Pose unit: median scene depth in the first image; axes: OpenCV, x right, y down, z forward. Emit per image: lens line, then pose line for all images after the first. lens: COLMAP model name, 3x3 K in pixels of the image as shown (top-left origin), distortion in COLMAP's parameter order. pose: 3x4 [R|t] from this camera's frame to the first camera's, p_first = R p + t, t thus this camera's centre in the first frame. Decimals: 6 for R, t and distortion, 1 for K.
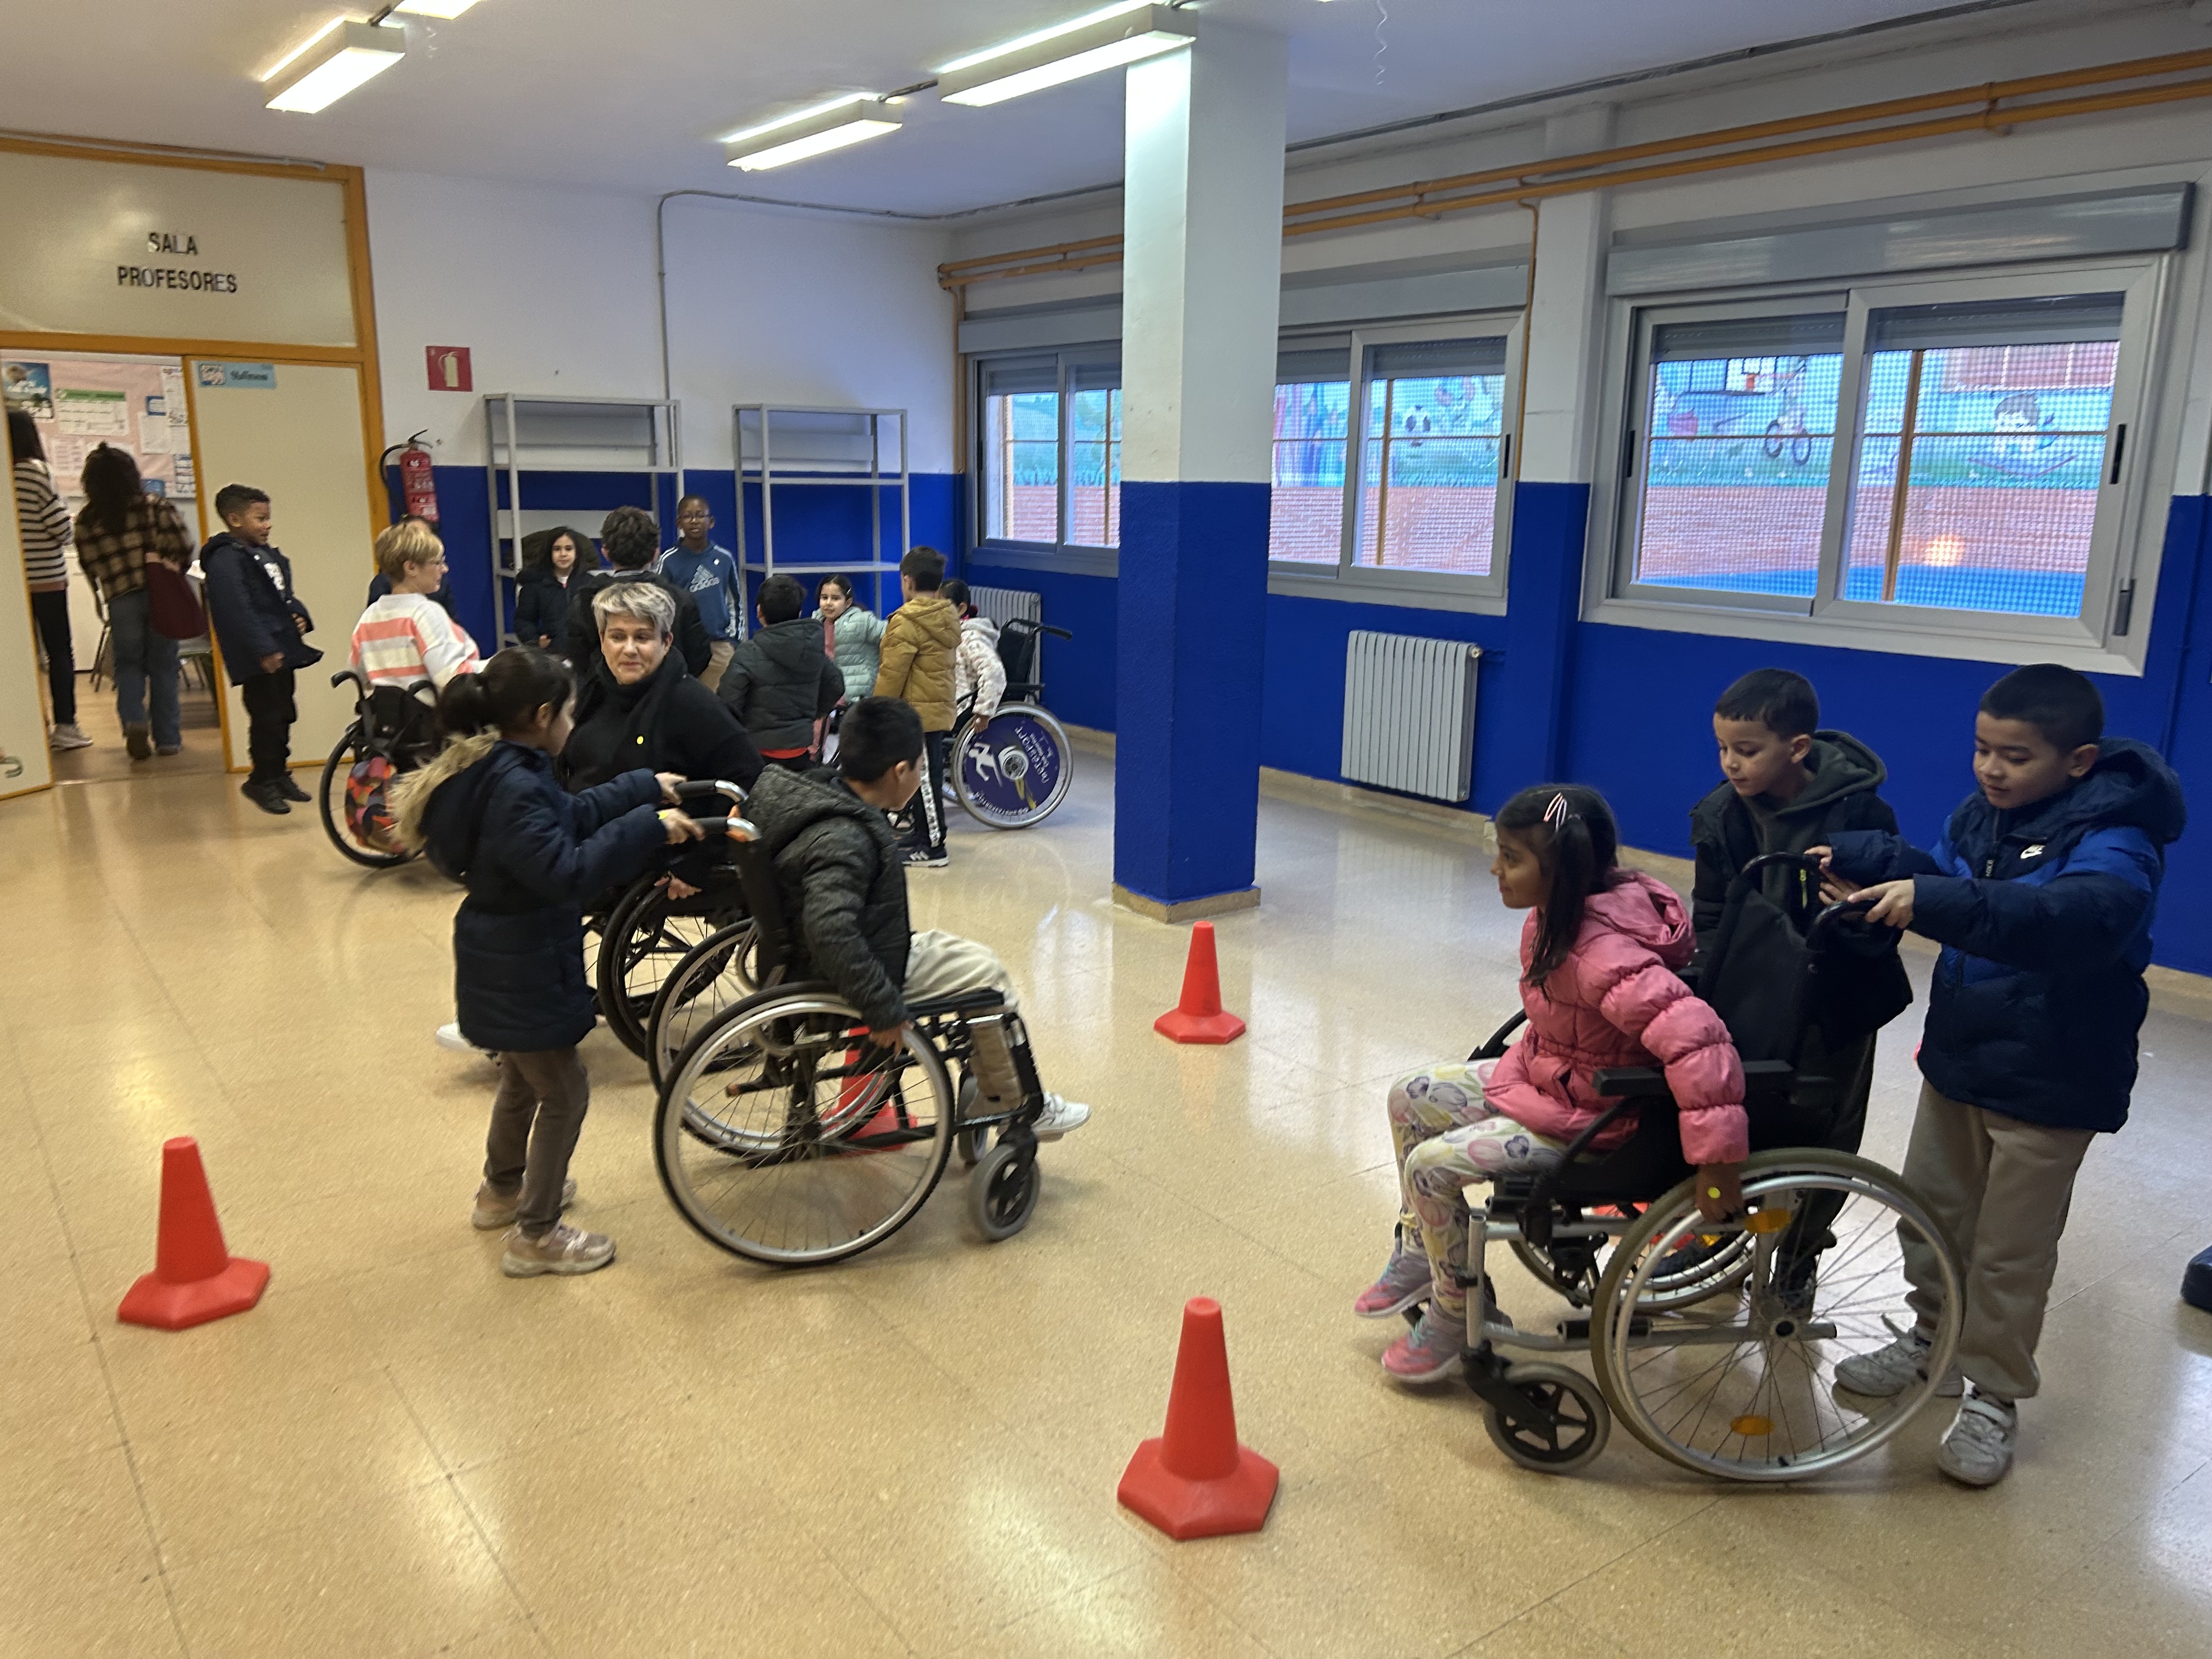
lens RADIAL K [[1657.7, 0, 1106.0], [0, 1657.7, 829.5], [0, 0, 1]] dist [0.048457, -0.059403]
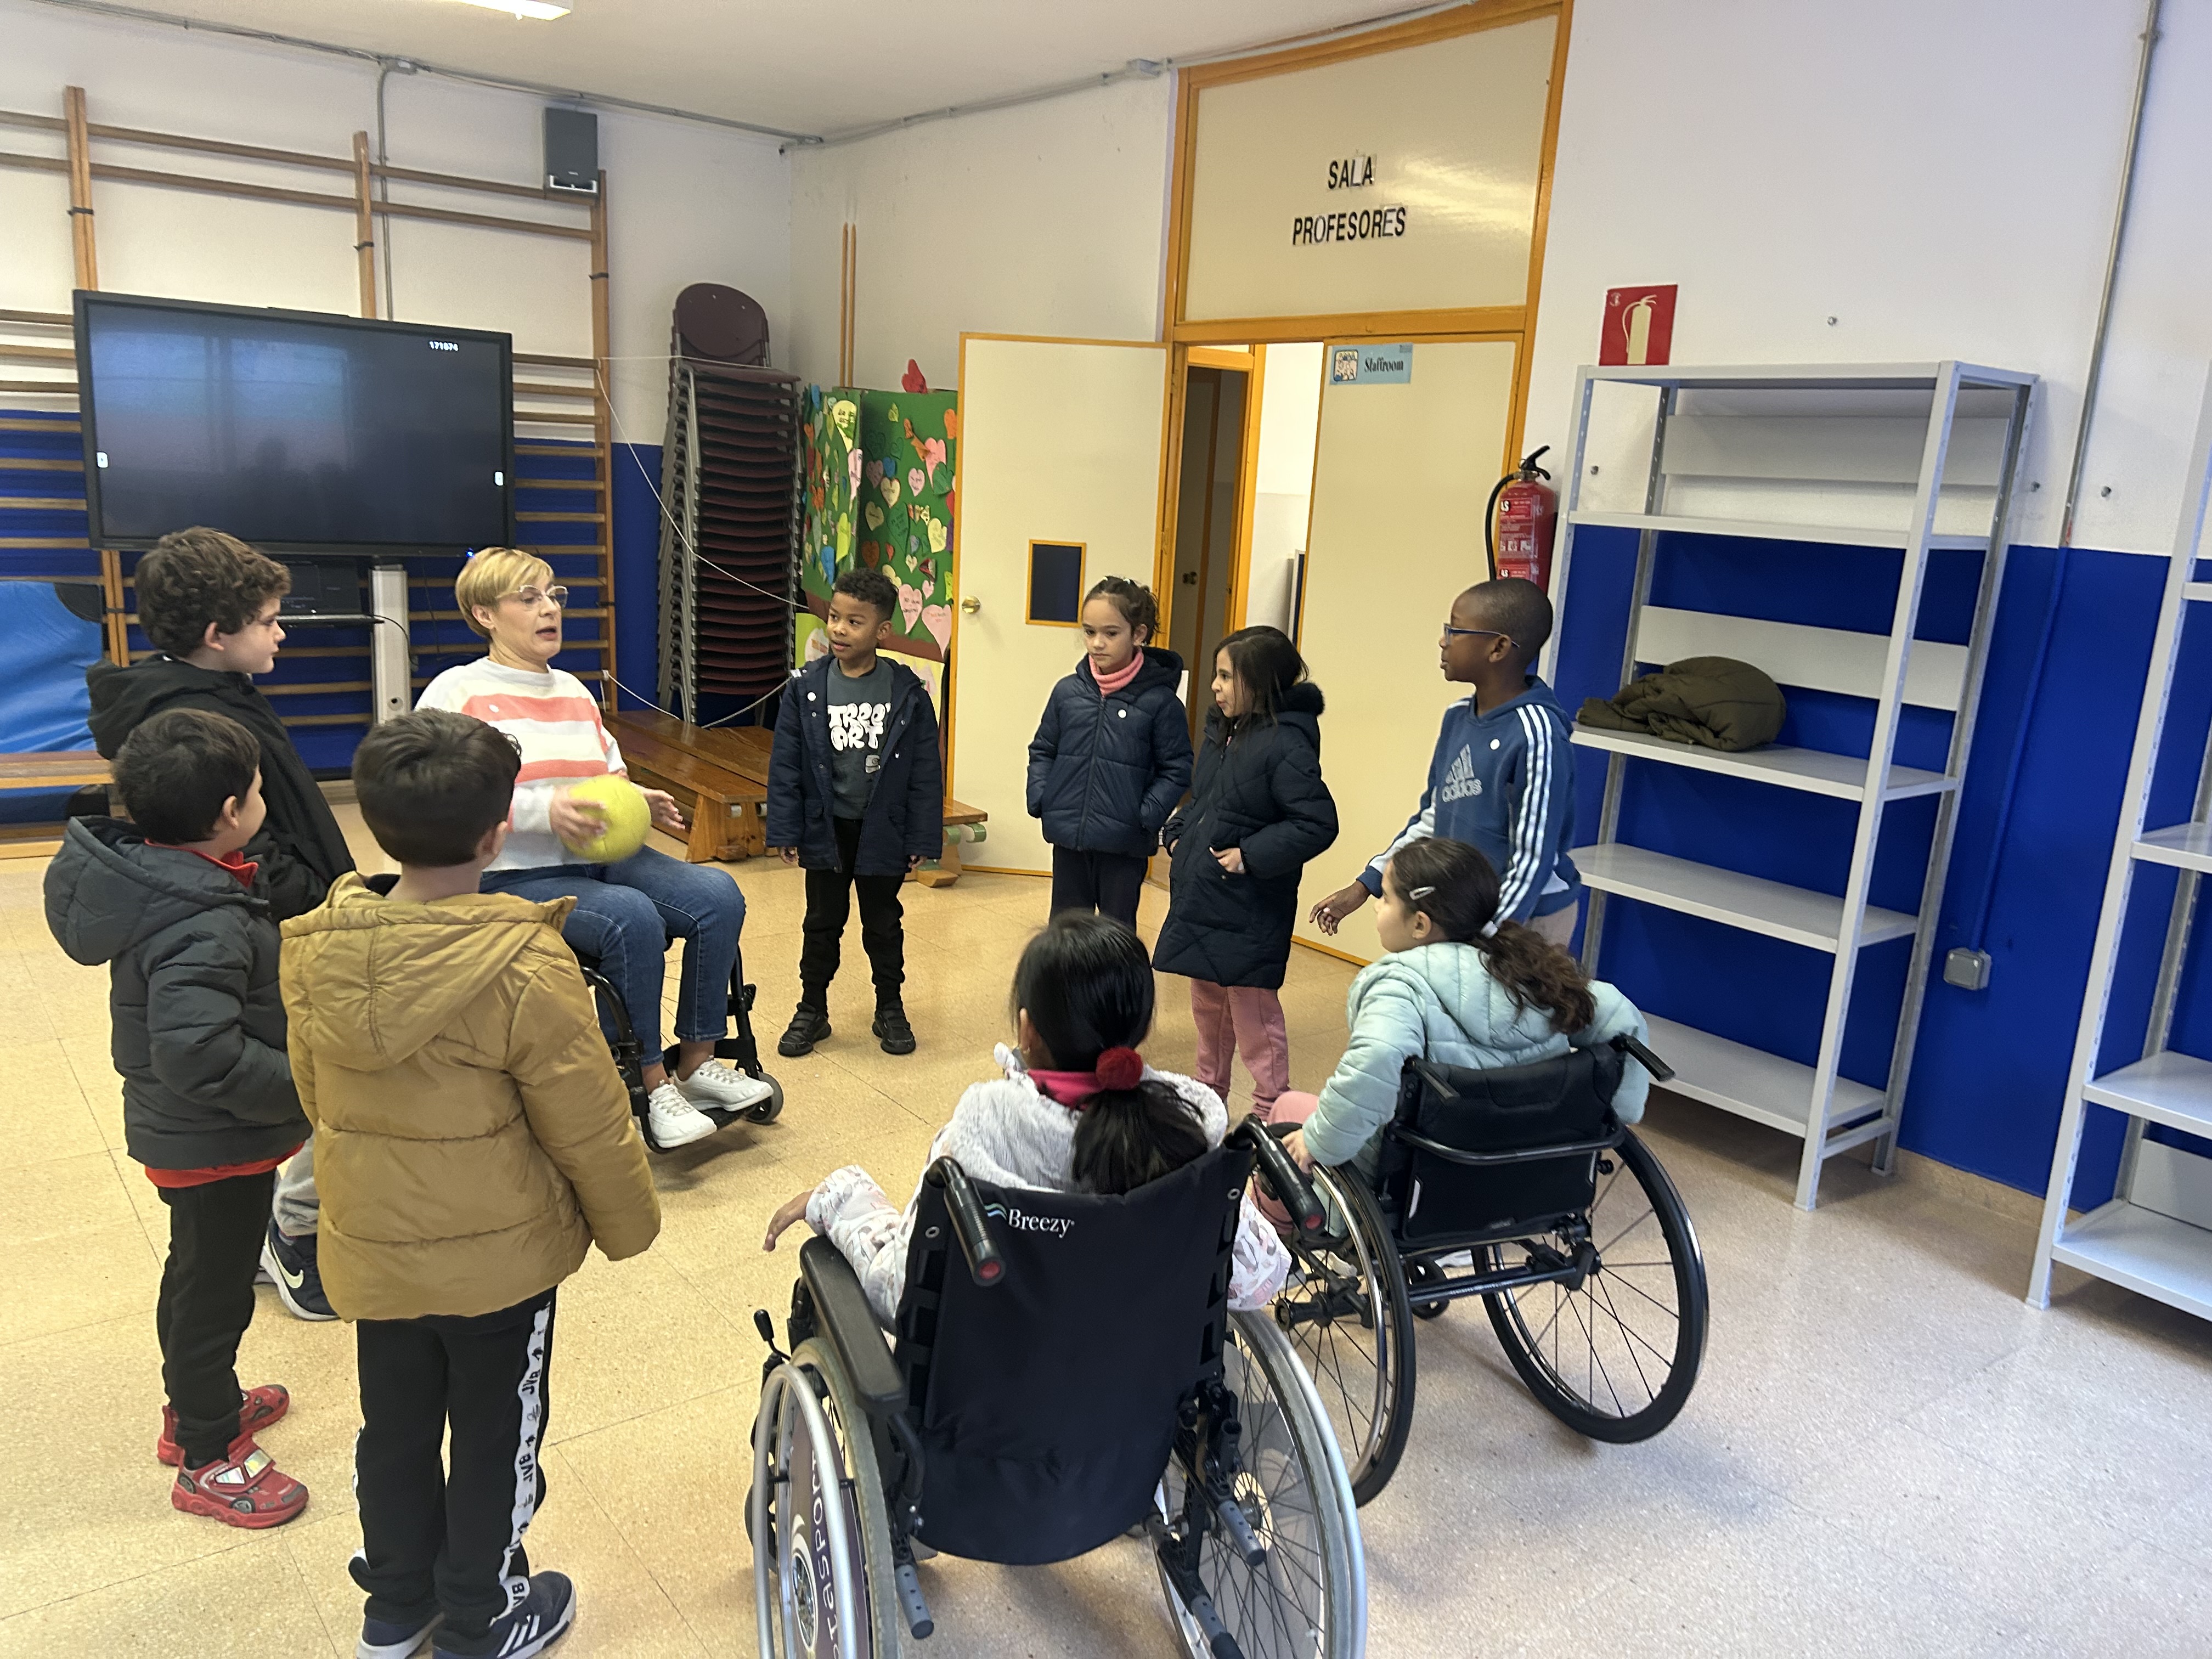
lens RADIAL K [[1657.7, 0, 1106.0], [0, 1657.7, 829.5], [0, 0, 1]] dist [0.048457, -0.059403]
pose [[0.016737, 0.207414, -0.978110, 0.150173], [-0.263431, 0.944598, 0.195800, -0.197170], [0.964533, 0.254387, 0.070450, 0.888091]]
